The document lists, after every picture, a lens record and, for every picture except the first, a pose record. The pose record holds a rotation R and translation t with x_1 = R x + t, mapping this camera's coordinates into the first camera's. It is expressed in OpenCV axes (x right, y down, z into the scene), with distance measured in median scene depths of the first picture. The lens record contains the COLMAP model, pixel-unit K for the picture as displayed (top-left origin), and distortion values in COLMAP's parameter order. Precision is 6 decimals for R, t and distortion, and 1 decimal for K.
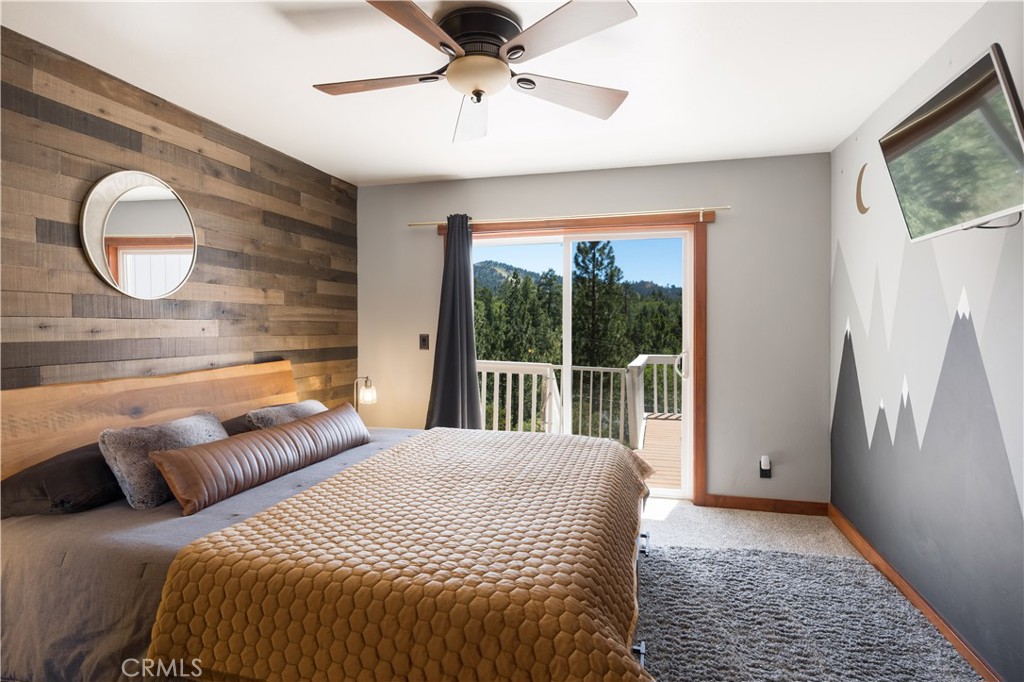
lens RADIAL K [[552.3, 0, 510.2], [0, 552.3, 337.9], [0, 0, 1]] dist [0.024639, -0.000726]
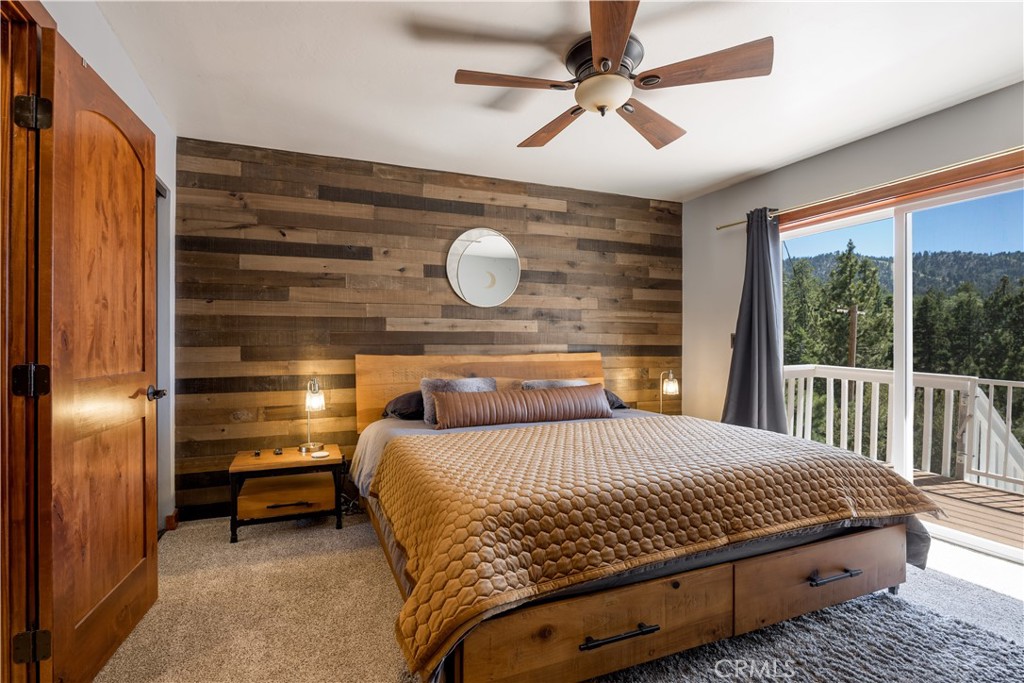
lens RADIAL K [[489.6, 0, 495.1], [0, 489.6, 350.8], [0, 0, 1]] dist [0.004220, 0.001328]
pose [[0.611639, 0.018970, -0.790909, 0.345972], [-0.020084, 0.999763, 0.008447, 0.031587], [0.790882, 0.010719, 0.611875, 0.119267]]
